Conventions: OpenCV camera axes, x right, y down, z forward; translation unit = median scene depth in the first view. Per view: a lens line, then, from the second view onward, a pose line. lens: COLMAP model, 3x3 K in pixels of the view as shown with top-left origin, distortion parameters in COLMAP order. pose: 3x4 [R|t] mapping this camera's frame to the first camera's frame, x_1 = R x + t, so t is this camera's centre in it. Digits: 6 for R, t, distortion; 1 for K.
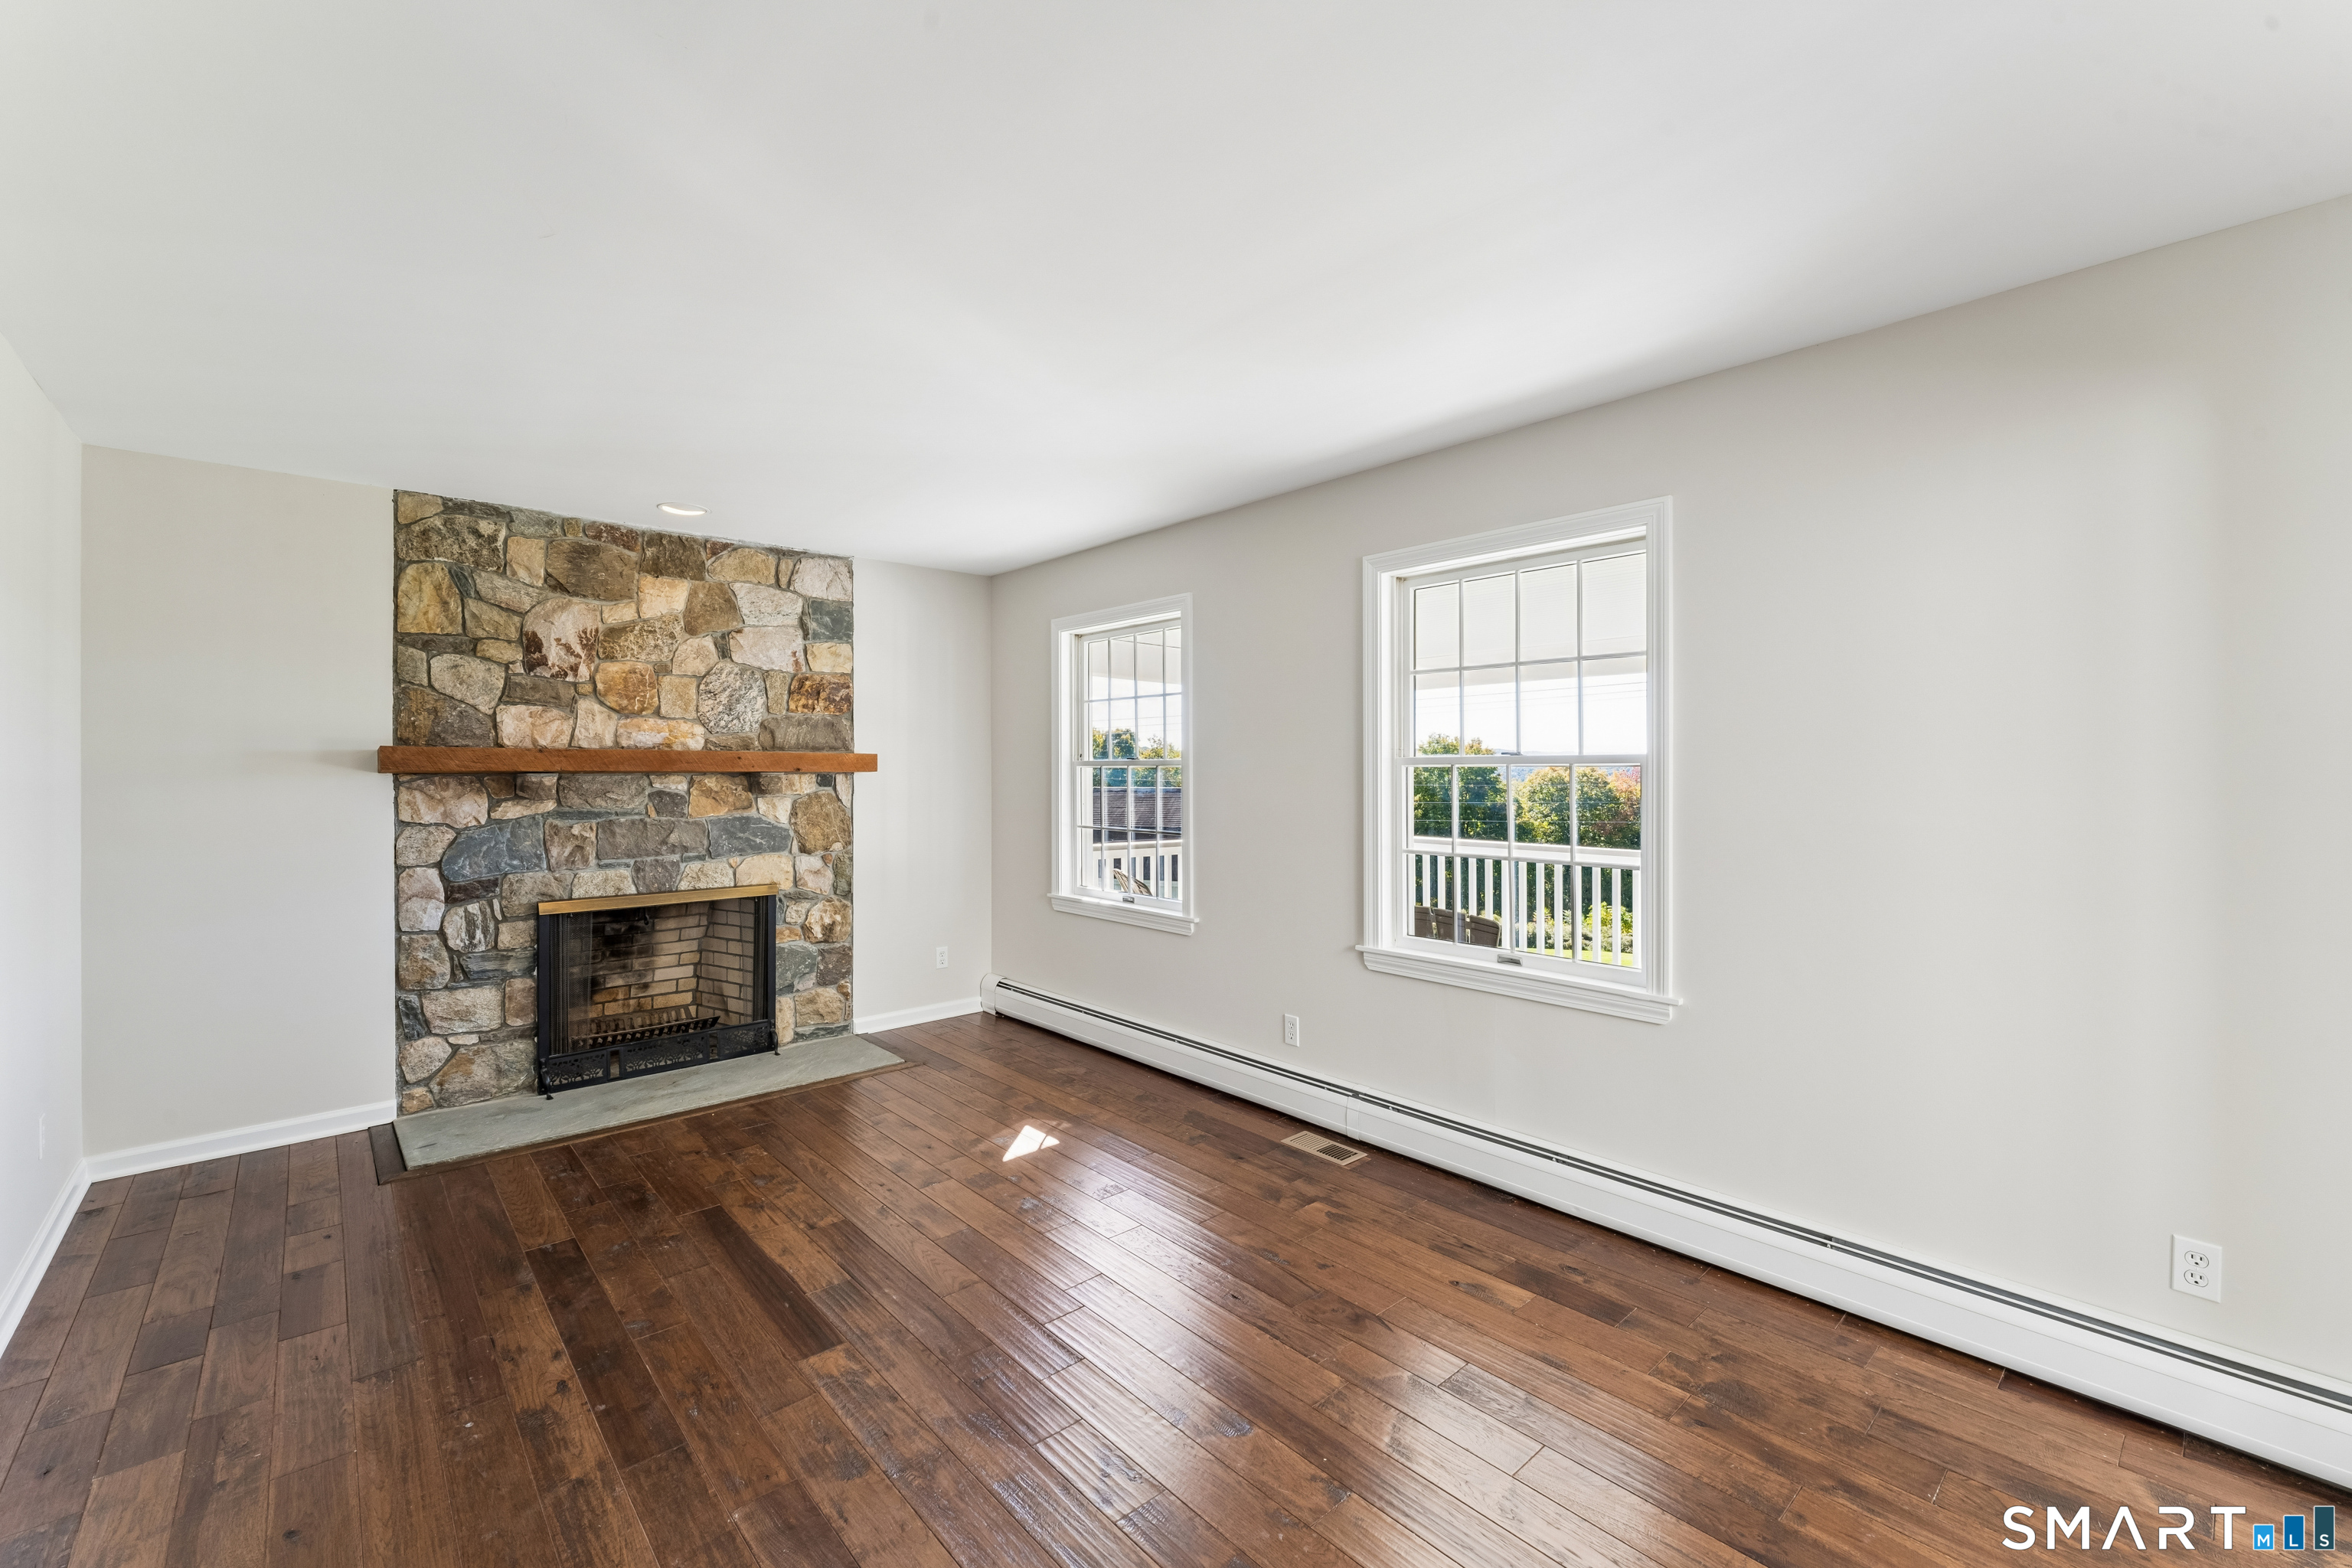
lens RADIAL K [[946.6, 0, 1183.2], [0, 946.6, 739.3], [0, 0, 1]] dist [0.004913, -0.000422]
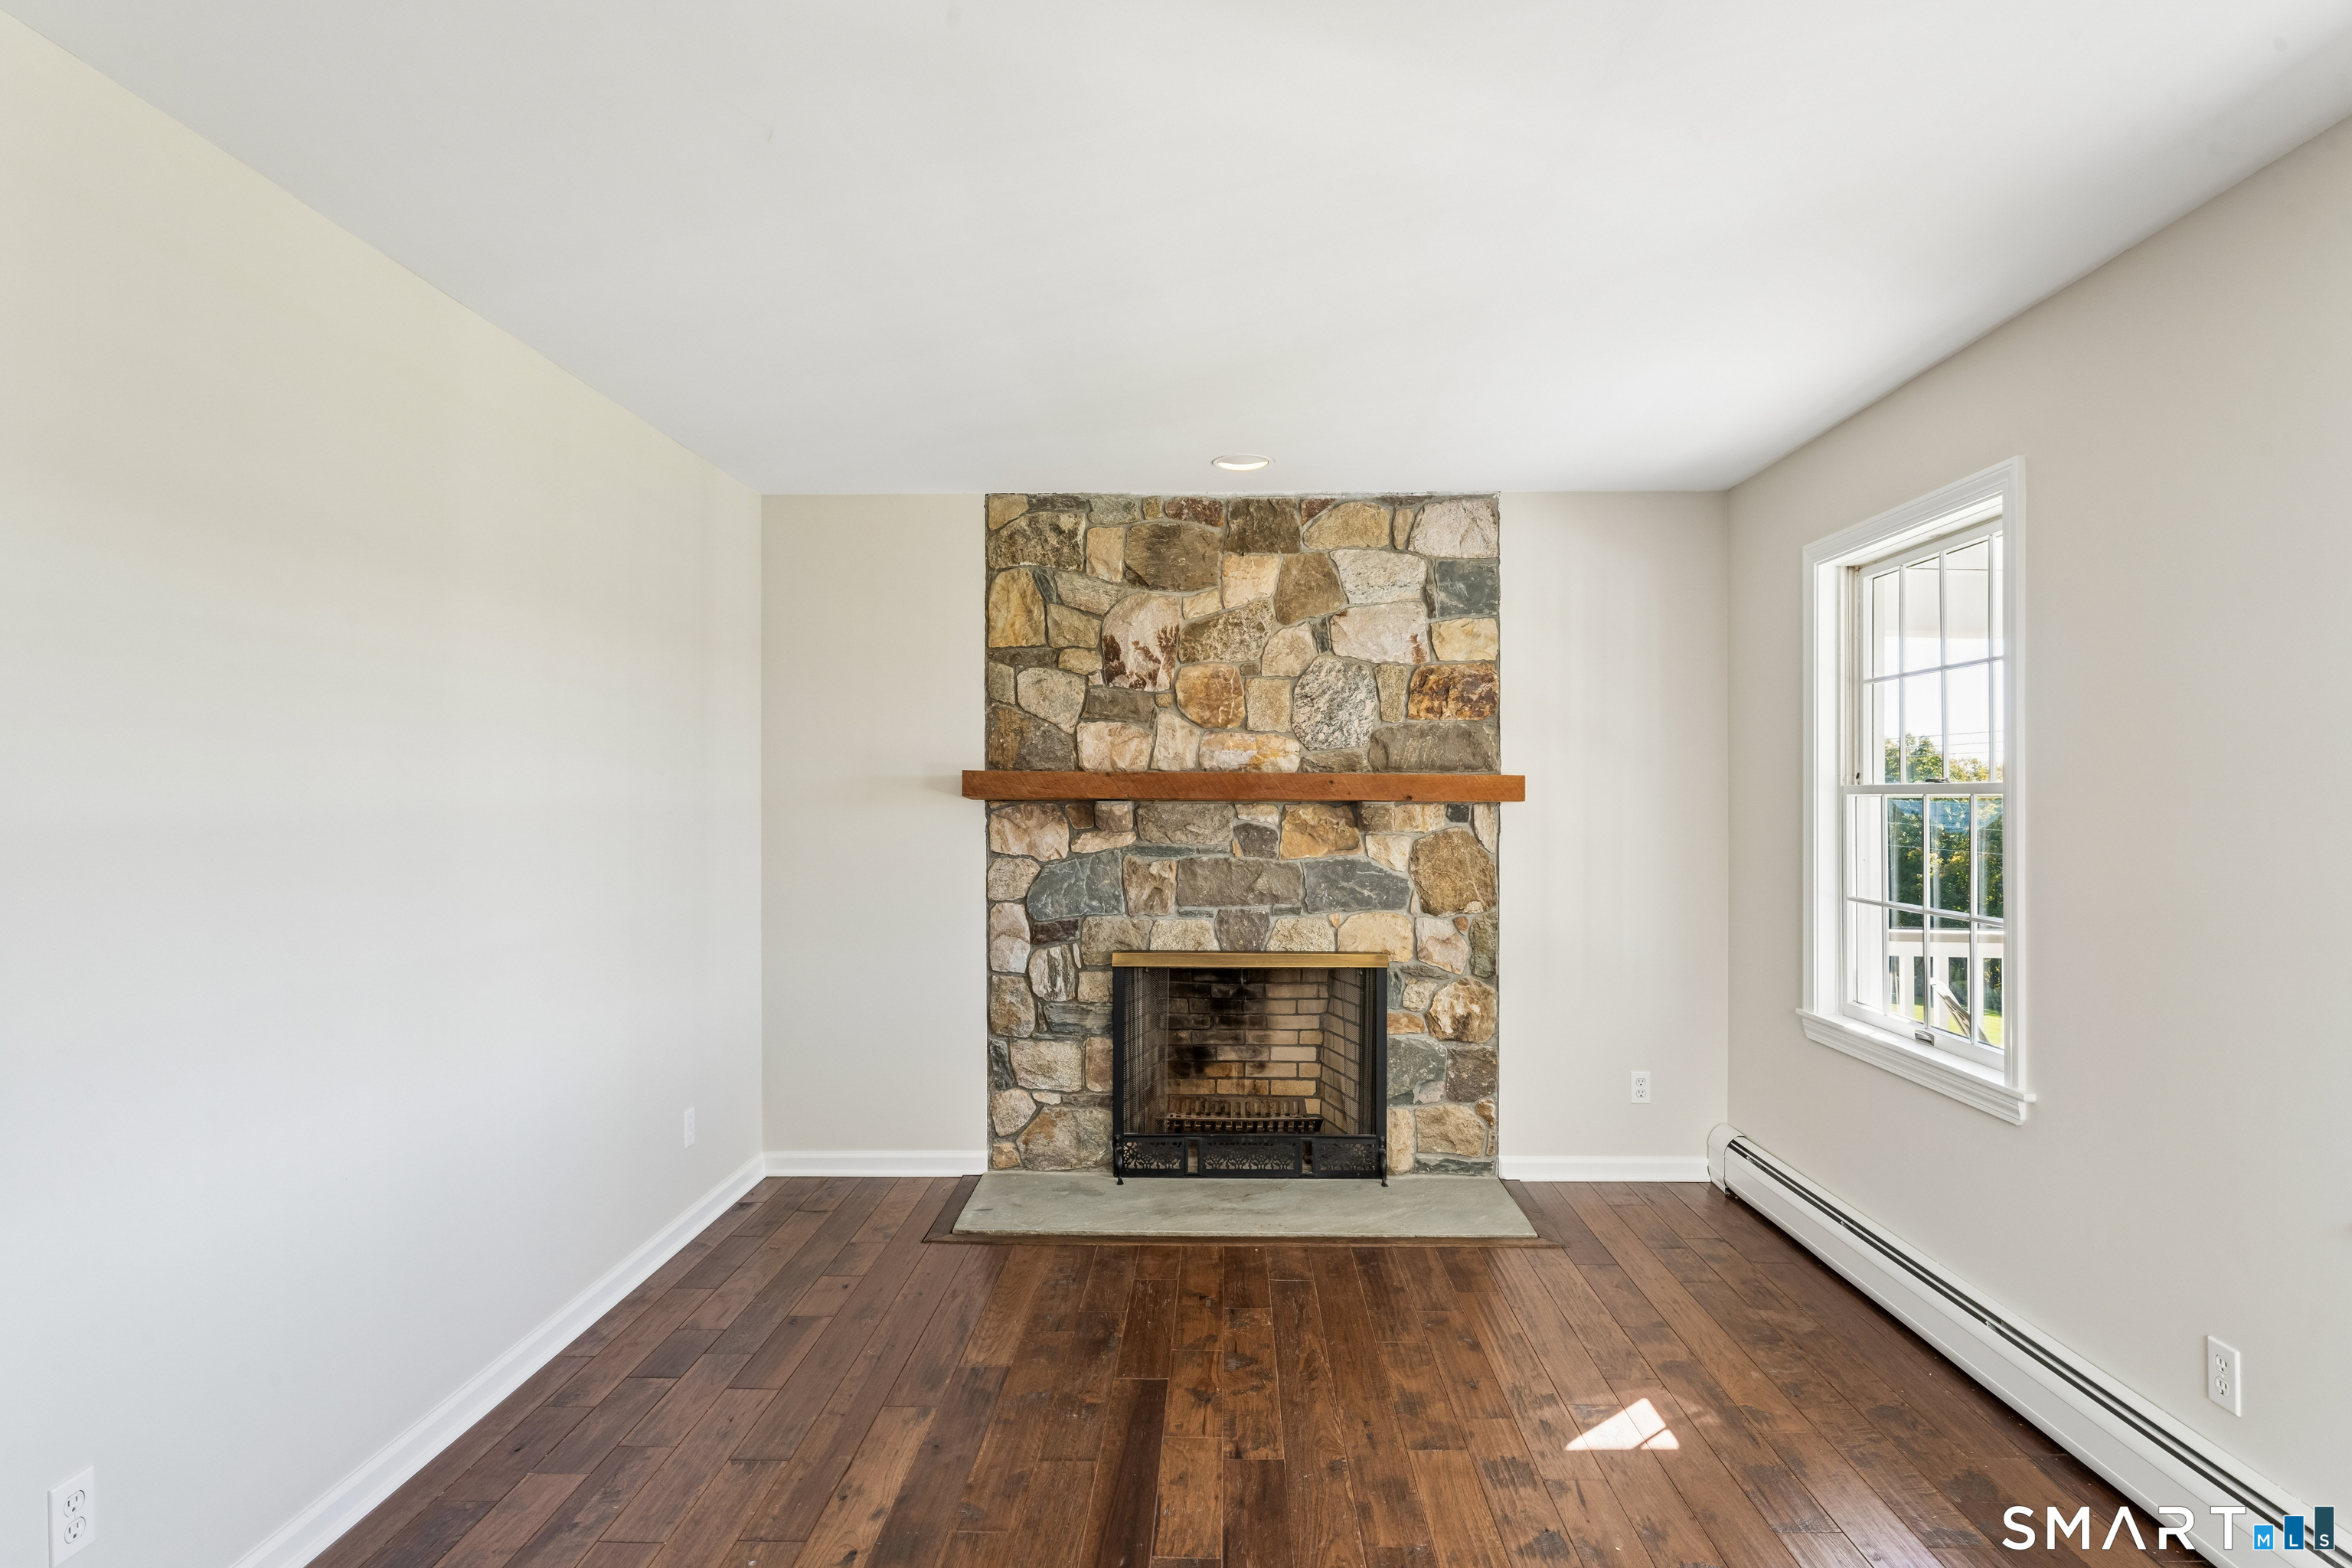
lens RADIAL K [[1277.3, 0, 1187.2], [0, 1277.3, 772.9], [0, 0, 1]] dist [0.001749, -0.000298]
pose [[0.741473, -0.008319, -0.670931, 0.130237], [0.016938, 0.999837, 0.006321, 0.004147], [0.670768, -0.016051, 0.741493, 0.174605]]
